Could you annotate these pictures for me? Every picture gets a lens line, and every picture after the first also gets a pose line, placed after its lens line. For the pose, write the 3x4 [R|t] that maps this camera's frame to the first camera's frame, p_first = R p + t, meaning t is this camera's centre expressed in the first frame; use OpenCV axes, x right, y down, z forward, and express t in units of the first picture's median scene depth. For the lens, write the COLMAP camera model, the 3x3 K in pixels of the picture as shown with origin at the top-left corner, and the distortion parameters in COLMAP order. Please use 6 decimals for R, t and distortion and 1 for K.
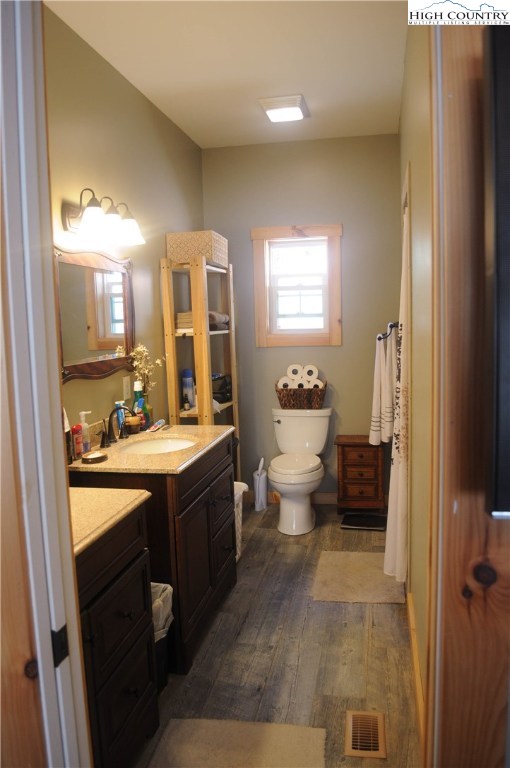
lens RADIAL K [[601.6, 0, 255.0], [0, 601.6, 384.0], [0, 0, 1]] dist [-0.090218, -0.000081]
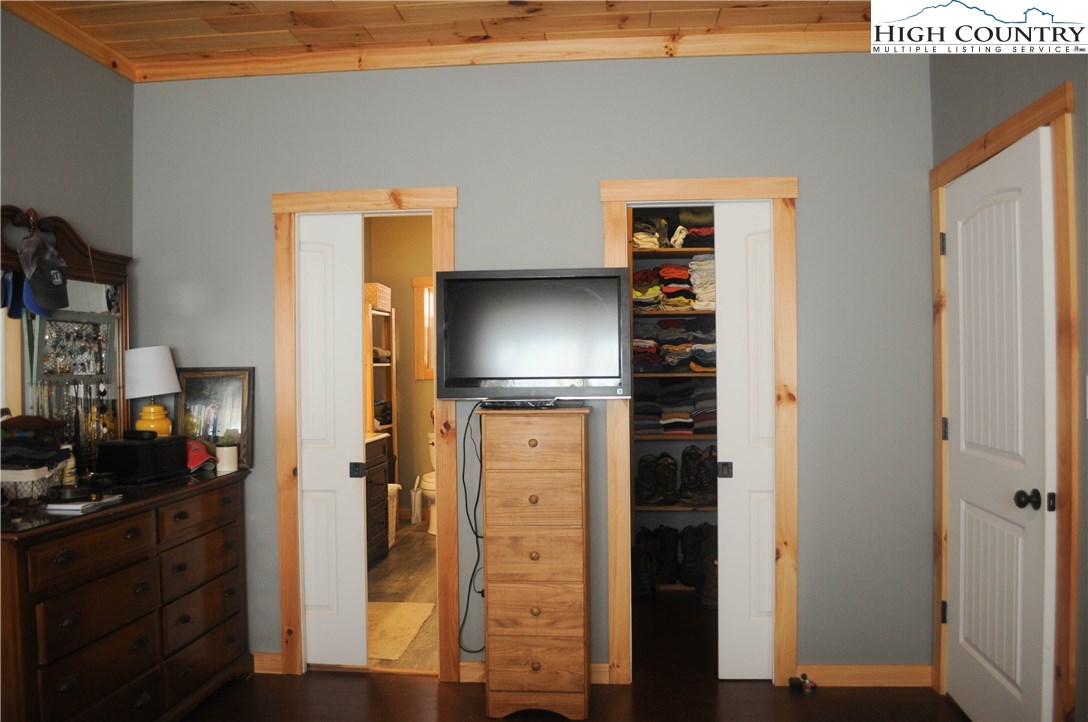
lens RADIAL K [[852.3, 0, 544.0], [0, 852.3, 361.0], [0, 0, 1]] dist [-0.090218, -0.000081]
pose [[0.993823, 0.018769, 0.109380, 0.076011], [-0.006503, 0.993751, -0.111434, 0.092287], [-0.110788, 0.110034, 0.987734, -0.705460]]
